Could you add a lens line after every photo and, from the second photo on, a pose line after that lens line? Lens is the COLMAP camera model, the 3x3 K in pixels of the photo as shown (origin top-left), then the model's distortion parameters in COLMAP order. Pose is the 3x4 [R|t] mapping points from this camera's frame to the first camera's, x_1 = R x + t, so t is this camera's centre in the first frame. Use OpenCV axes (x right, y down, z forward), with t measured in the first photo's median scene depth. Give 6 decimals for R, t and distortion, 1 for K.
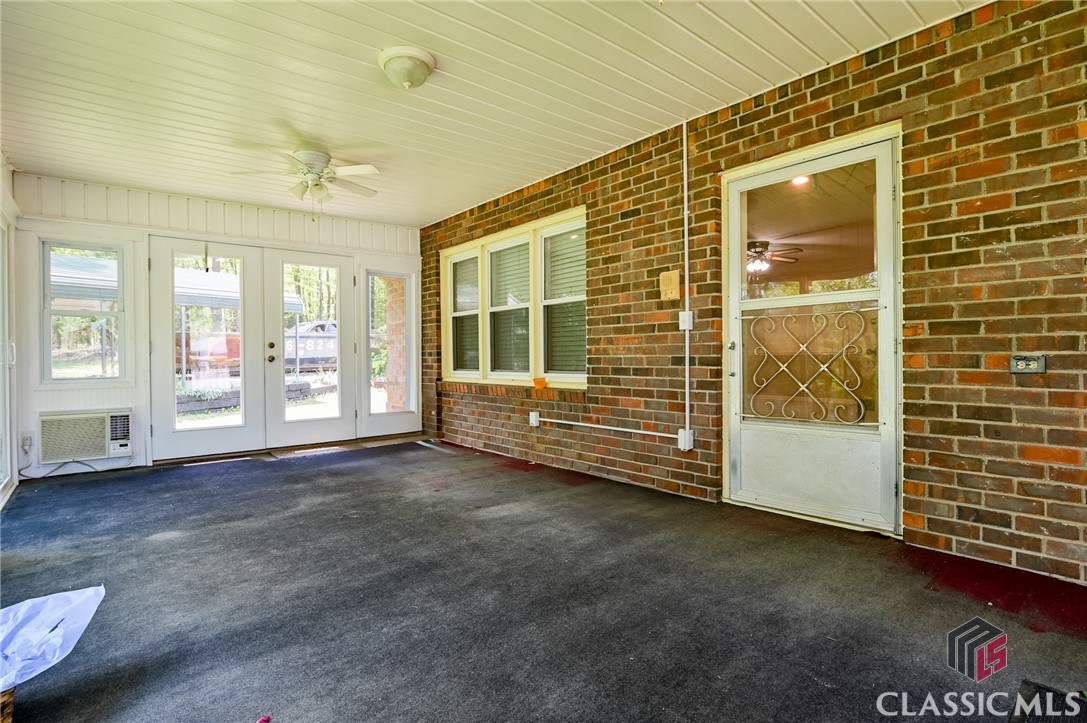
lens RADIAL K [[532.9, 0, 542.2], [0, 532.9, 359.8], [0, 0, 1]] dist [-0.019683, -0.000165]
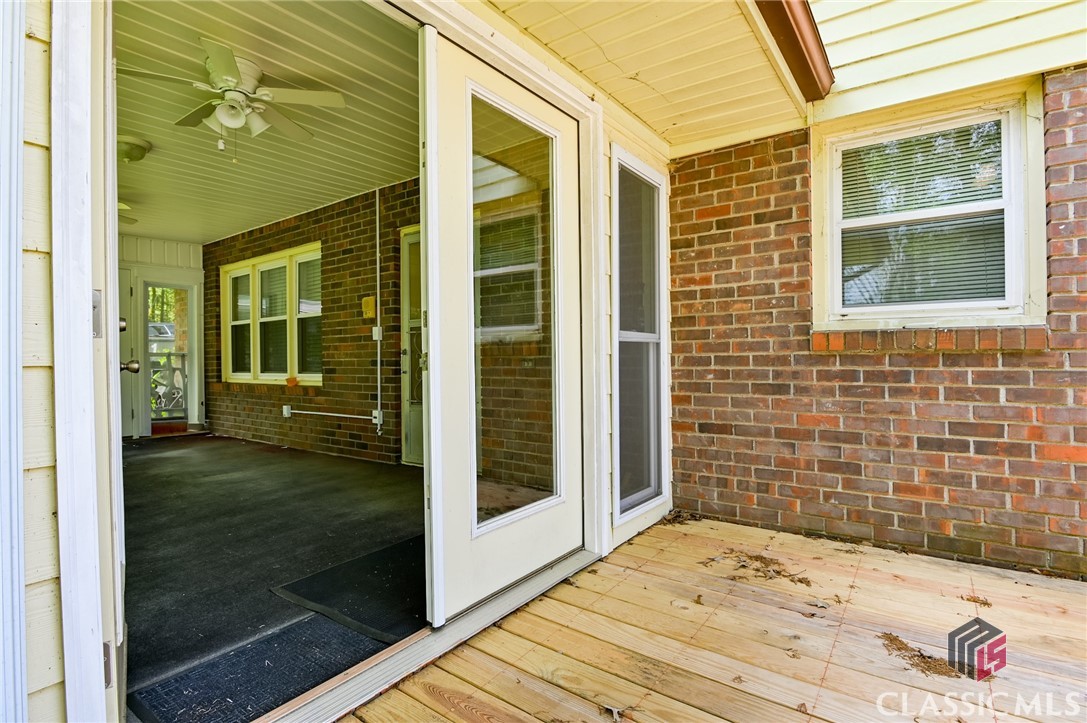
lens RADIAL K [[532.9, 0, 542.8], [0, 532.9, 360.4], [0, 0, 1]] dist [-0.019683, -0.000165]
pose [[0.970313, -0.005571, 0.241790, 0.290665], [0.006502, 0.999974, -0.003055, 0.002210], [-0.241766, 0.004536, 0.970324, -0.361049]]
